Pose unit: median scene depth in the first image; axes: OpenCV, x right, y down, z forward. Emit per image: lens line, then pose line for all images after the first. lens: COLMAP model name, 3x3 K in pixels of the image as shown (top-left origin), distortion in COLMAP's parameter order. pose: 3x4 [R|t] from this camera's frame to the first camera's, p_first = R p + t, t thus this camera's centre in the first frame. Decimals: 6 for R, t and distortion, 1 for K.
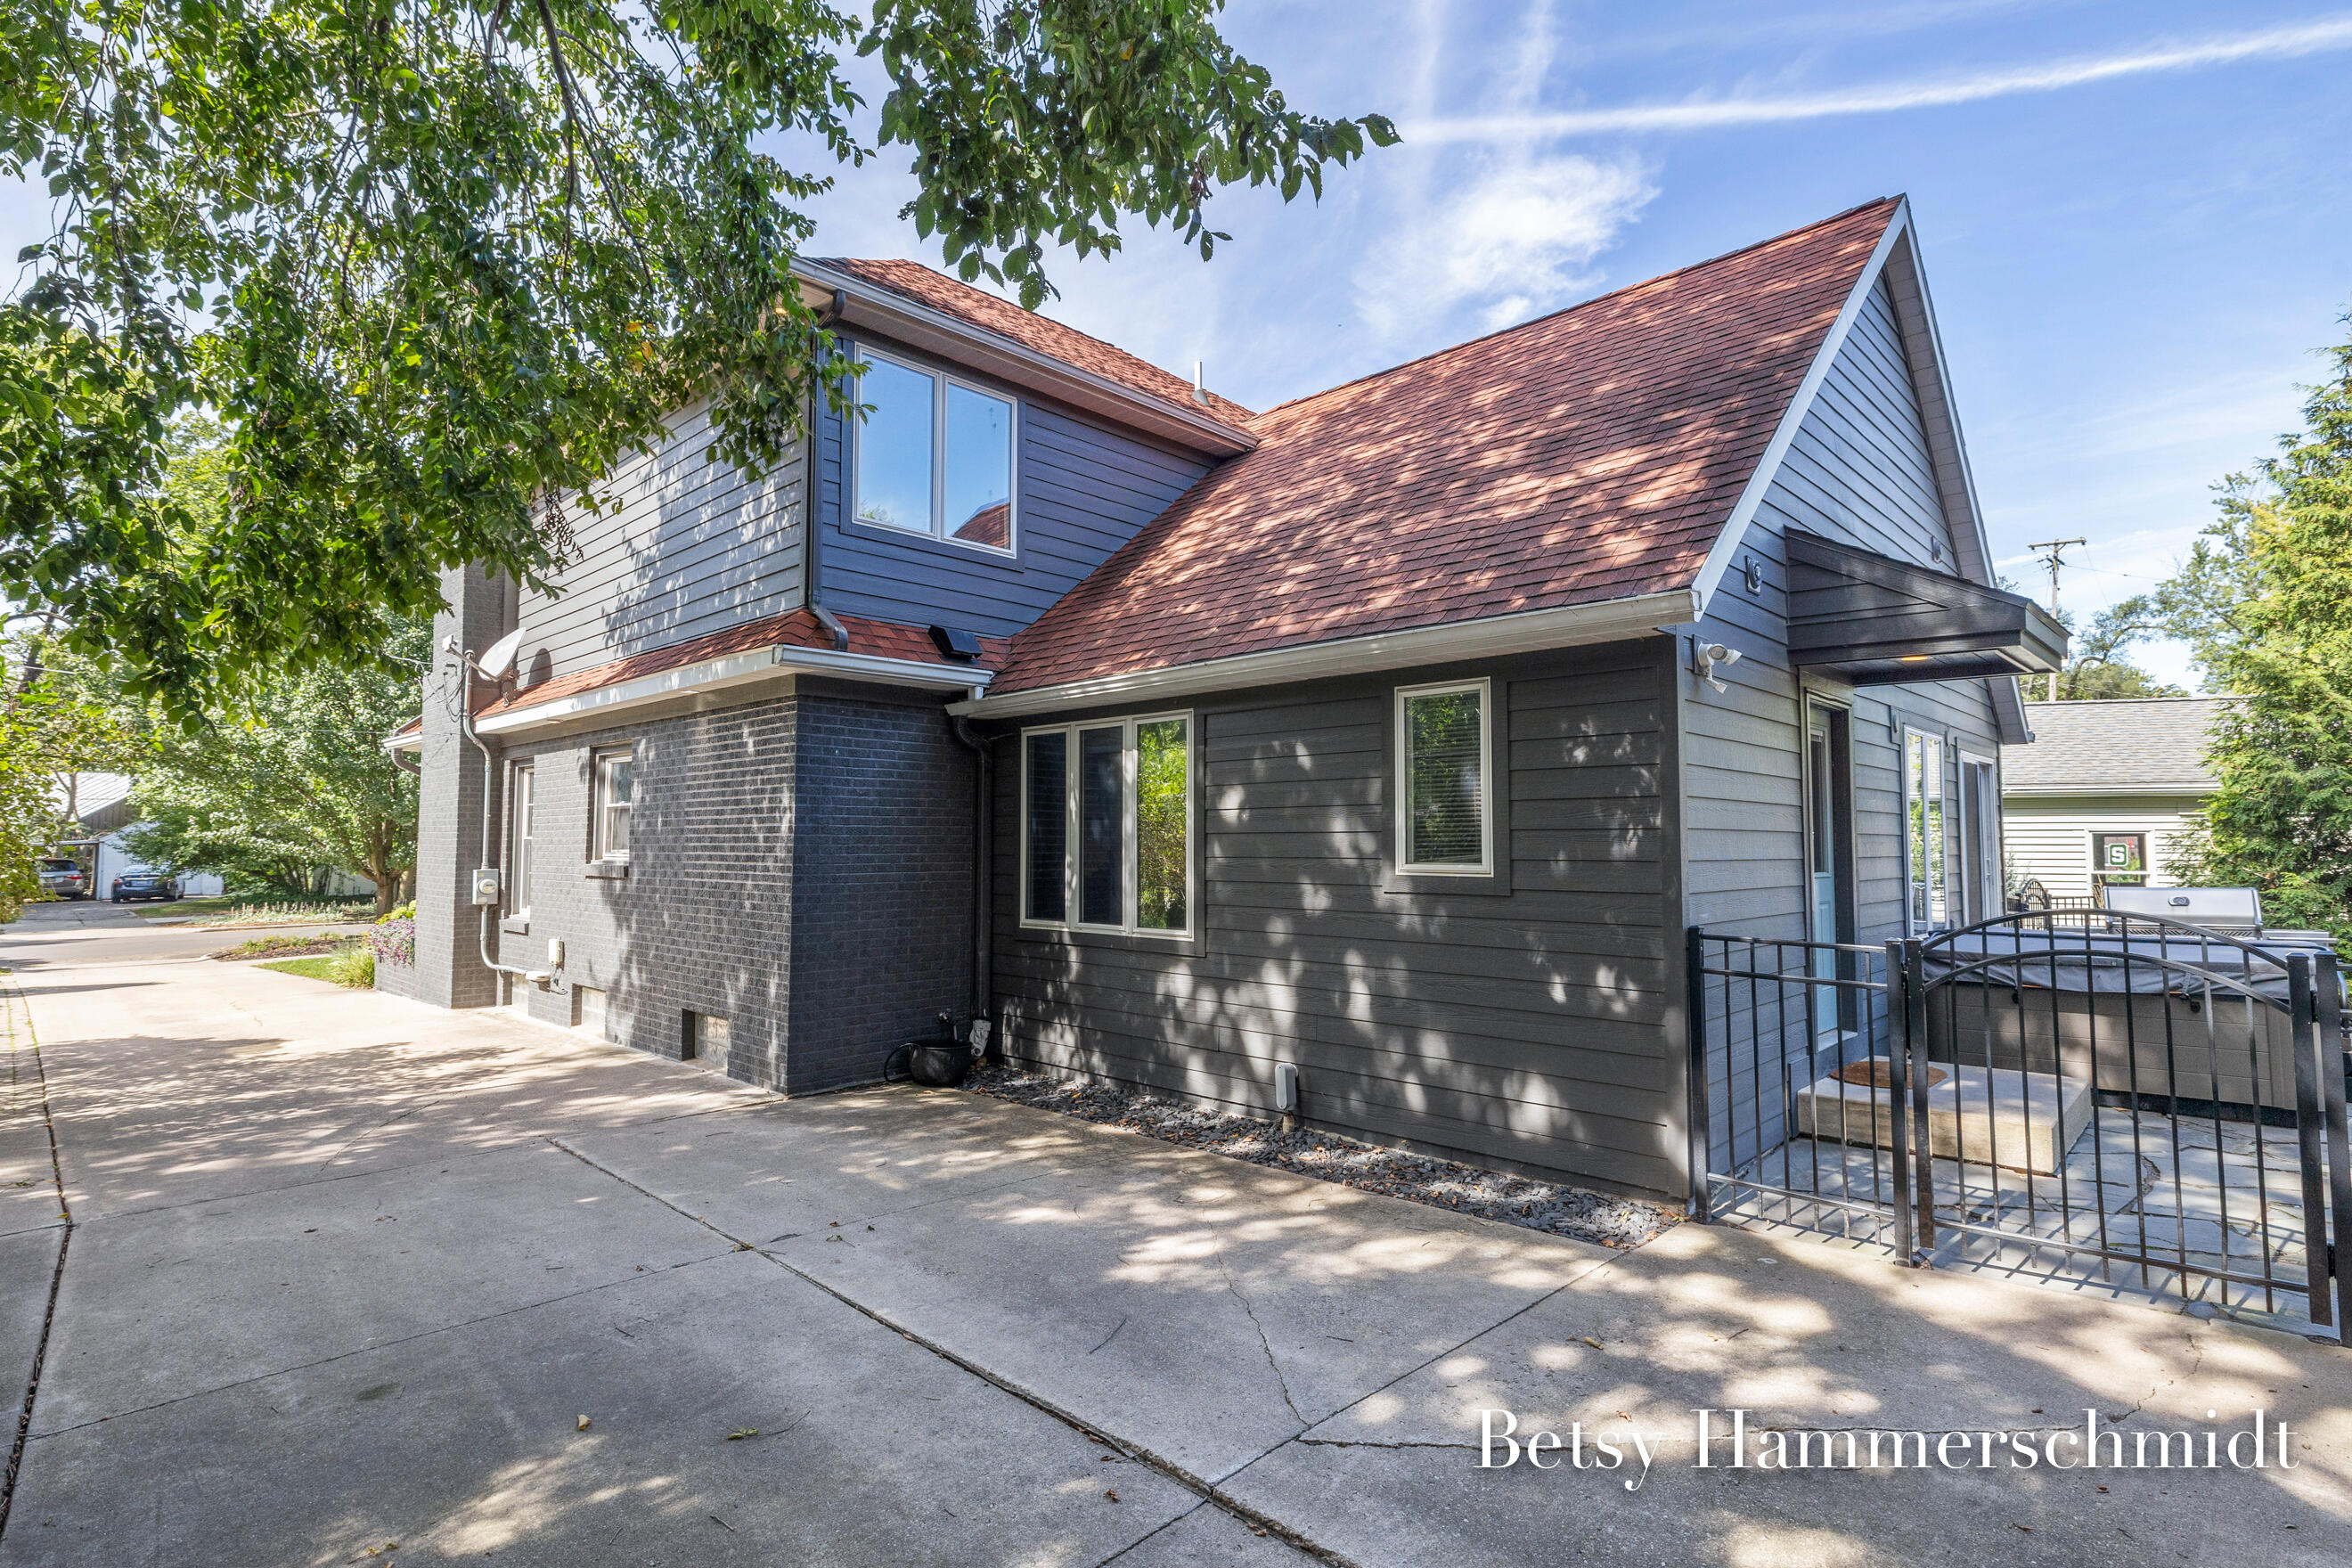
lens RADIAL K [[1158.2, 0, 1176.0], [0, 1158.2, 784.0], [0, 0, 1]] dist [-0.004939, -0.000034]
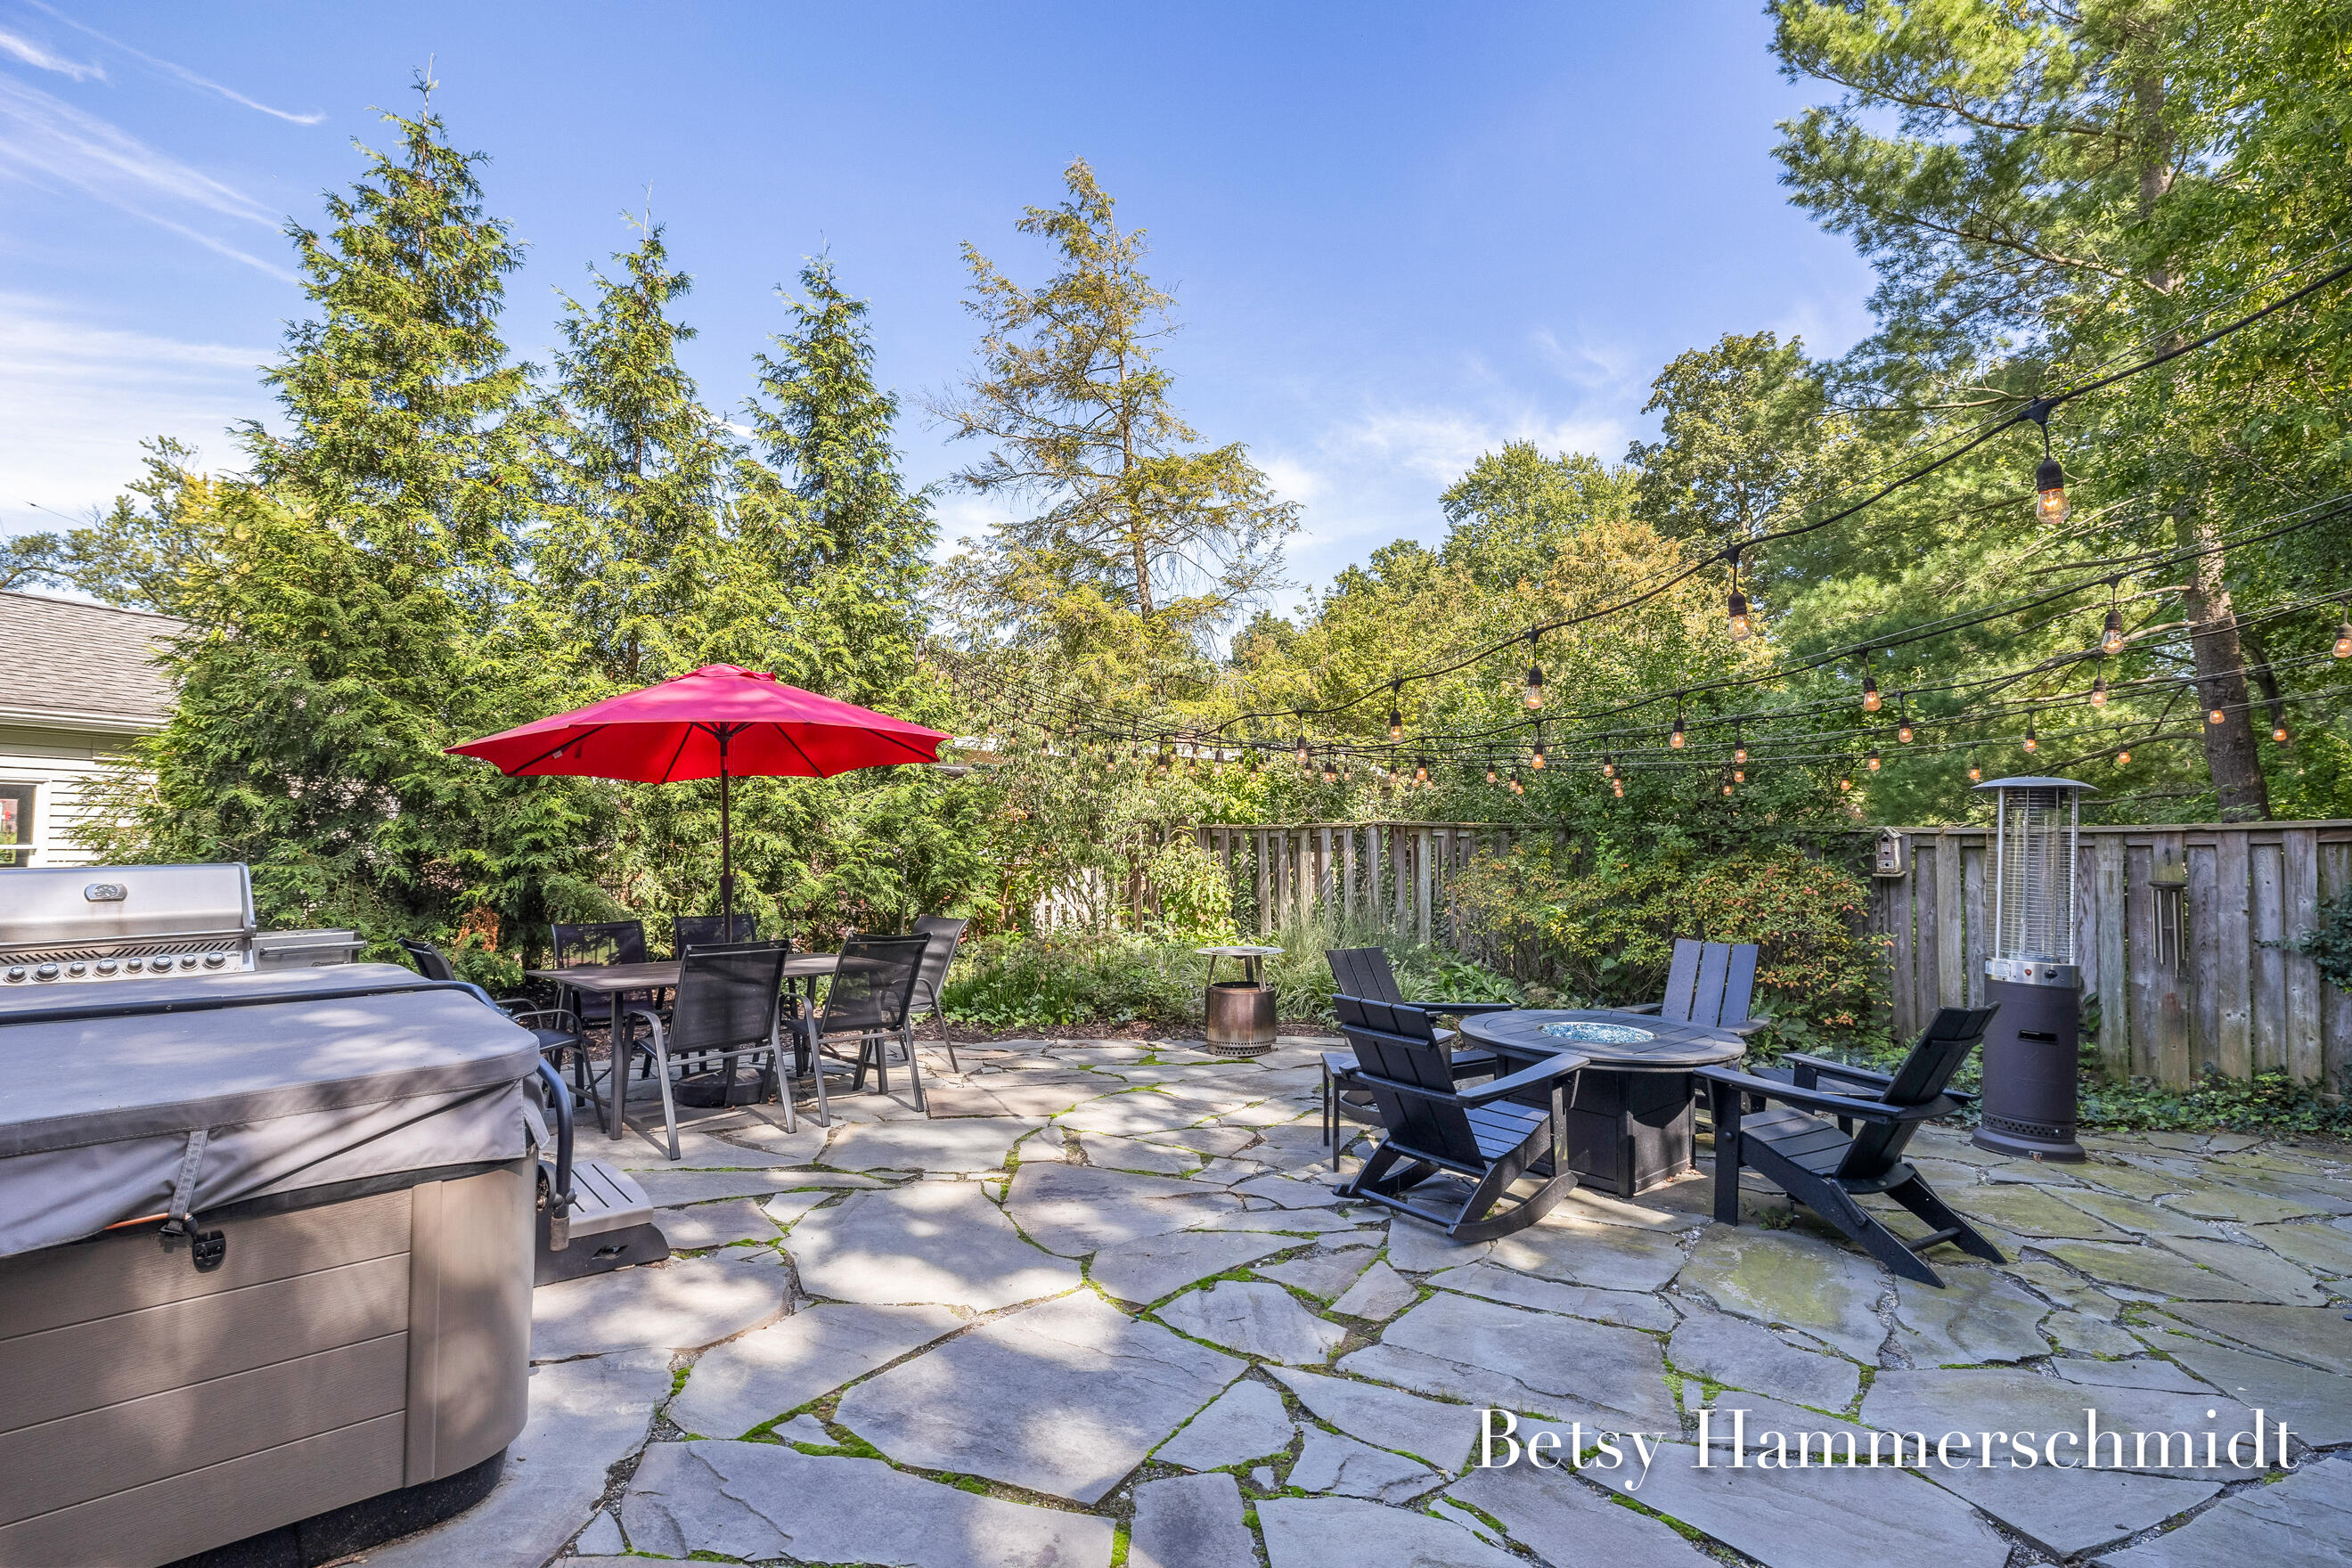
lens RADIAL K [[1111.7, 0, 1178.5], [0, 1111.7, 775.4], [0, 0, 1]] dist [-0.010443, 0.003824]
pose [[0.065230, 0.050042, 0.996615, 0.628758], [-0.059154, 0.997179, -0.046199, 0.066750], [-0.996115, -0.055940, 0.068006, 0.761010]]
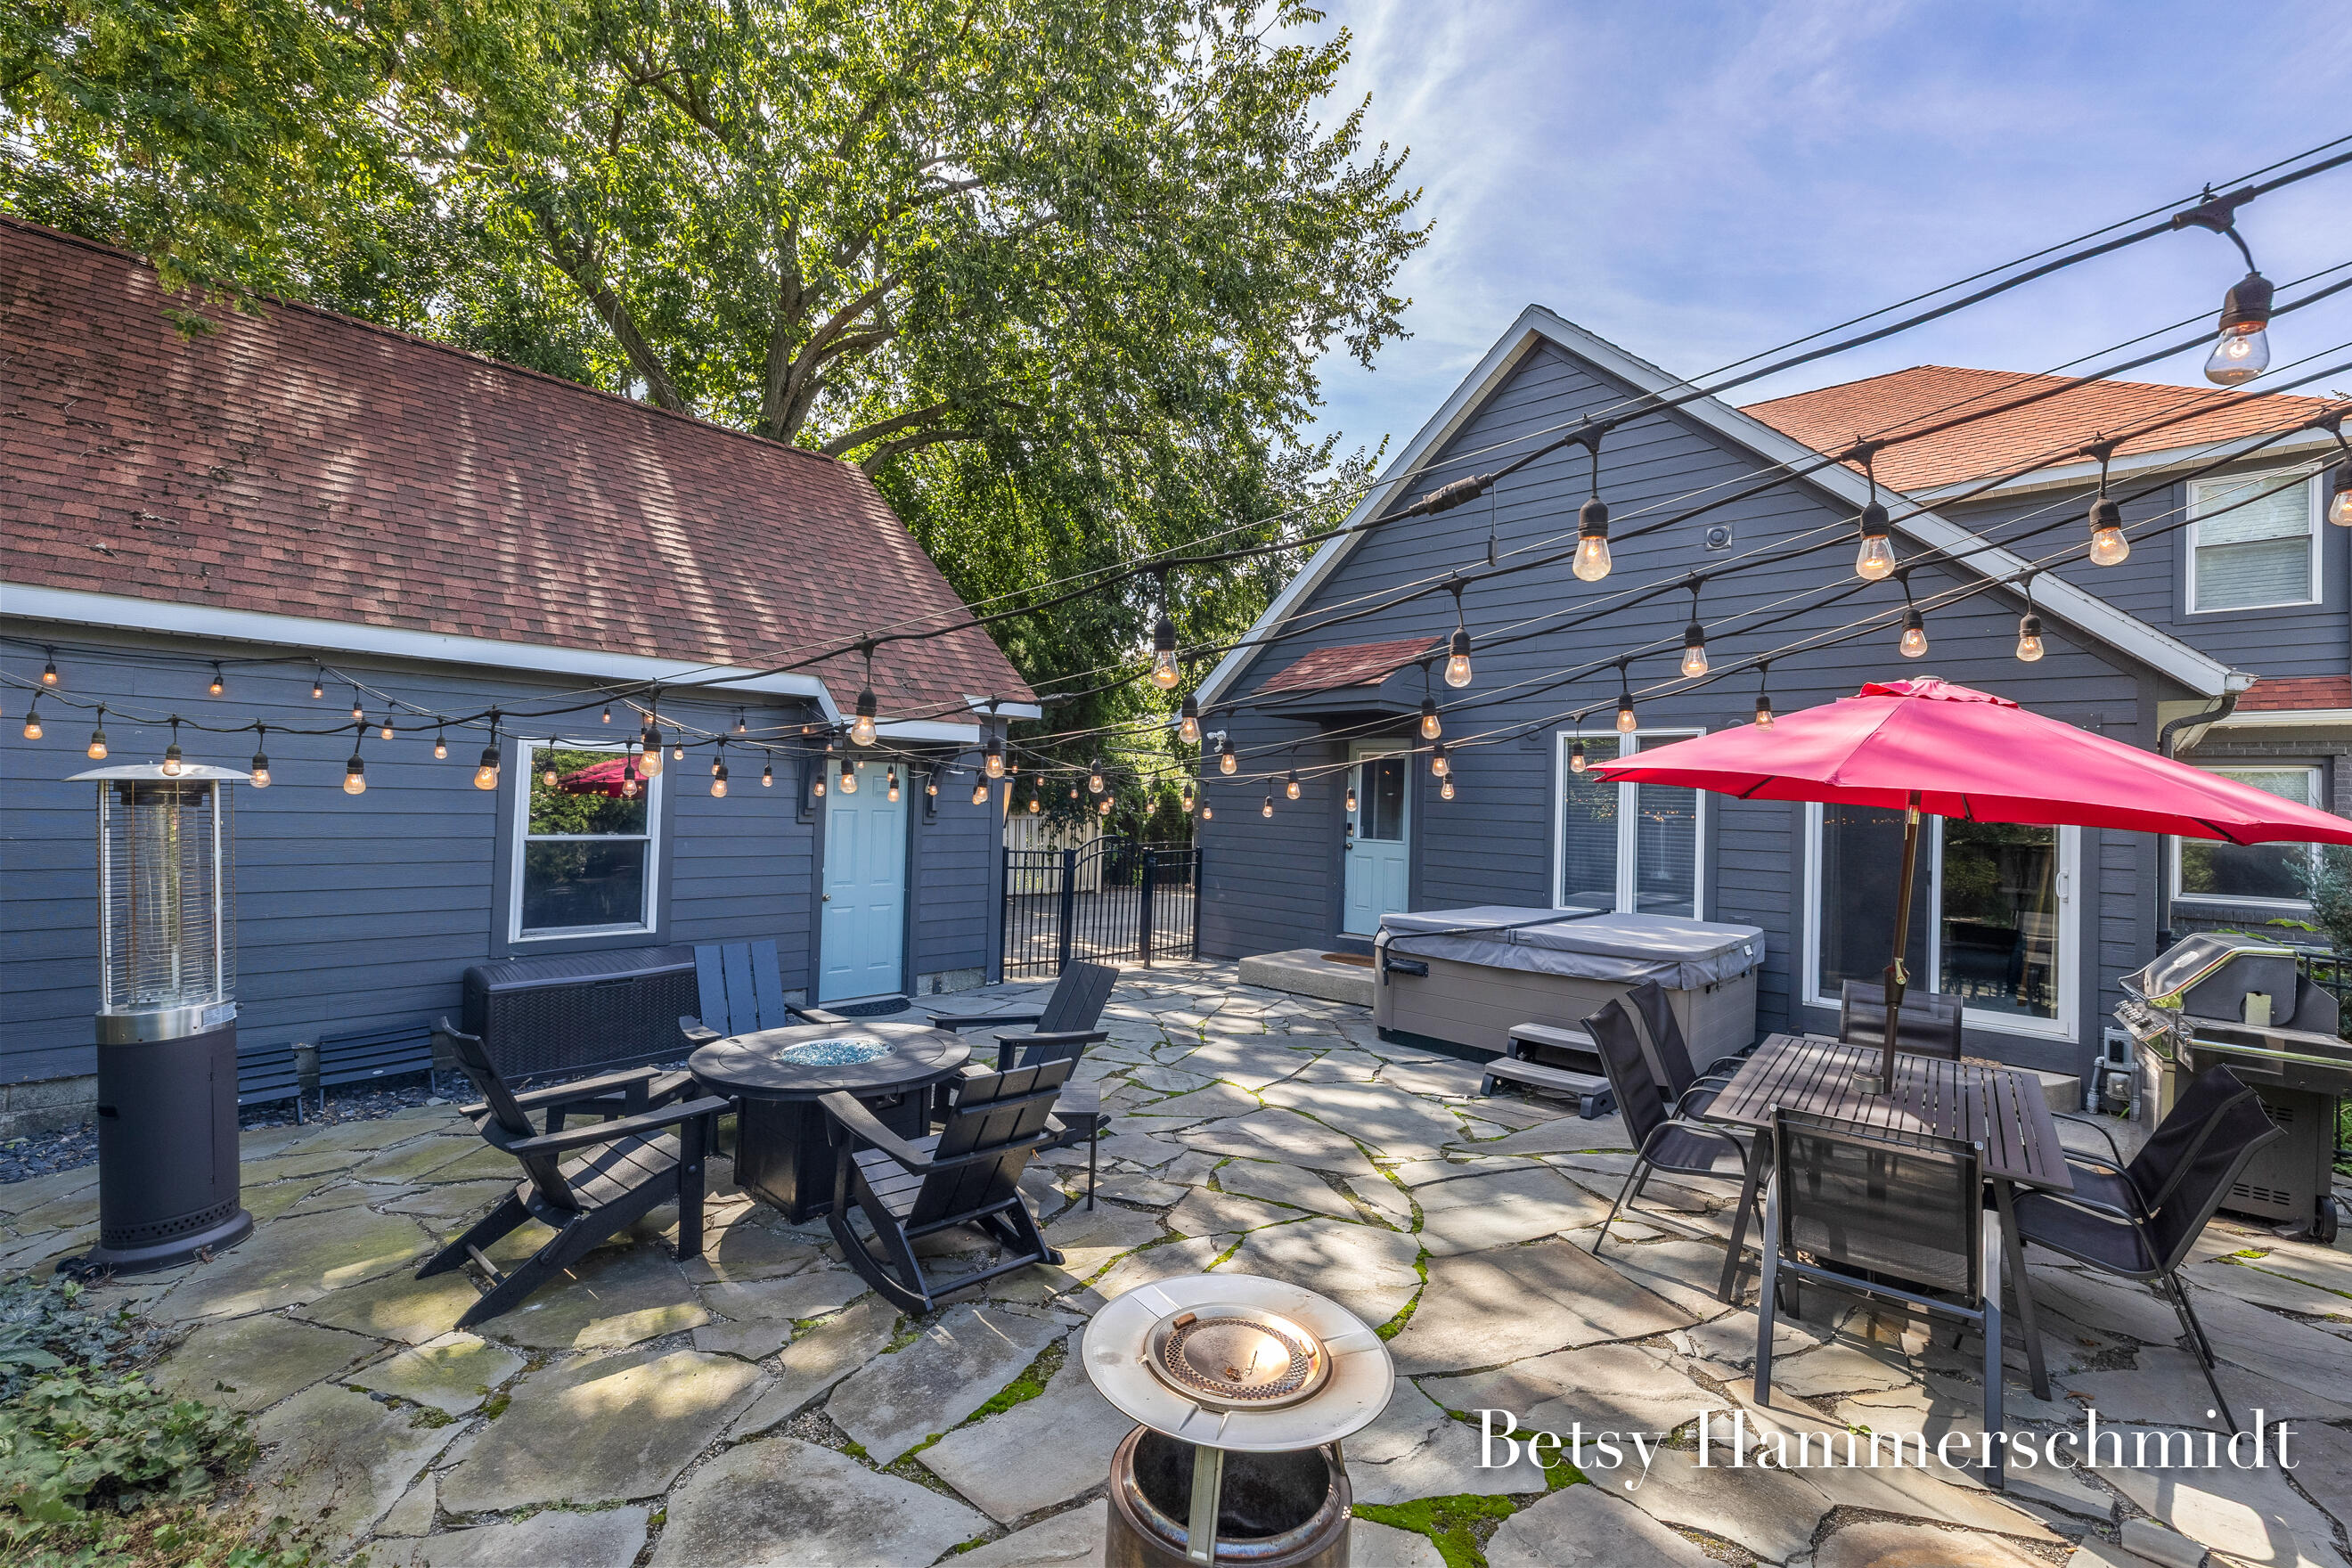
lens RADIAL K [[985.1, 0, 1174.7], [0, 985.1, 779.5], [0, 0, 1]] dist [-0.000615, -0.000101]
pose [[0.015510, -0.030162, -0.999425, 2.121370], [0.013597, 0.999459, -0.029952, 0.025709], [0.999787, -0.013125, 0.015911, 0.743673]]
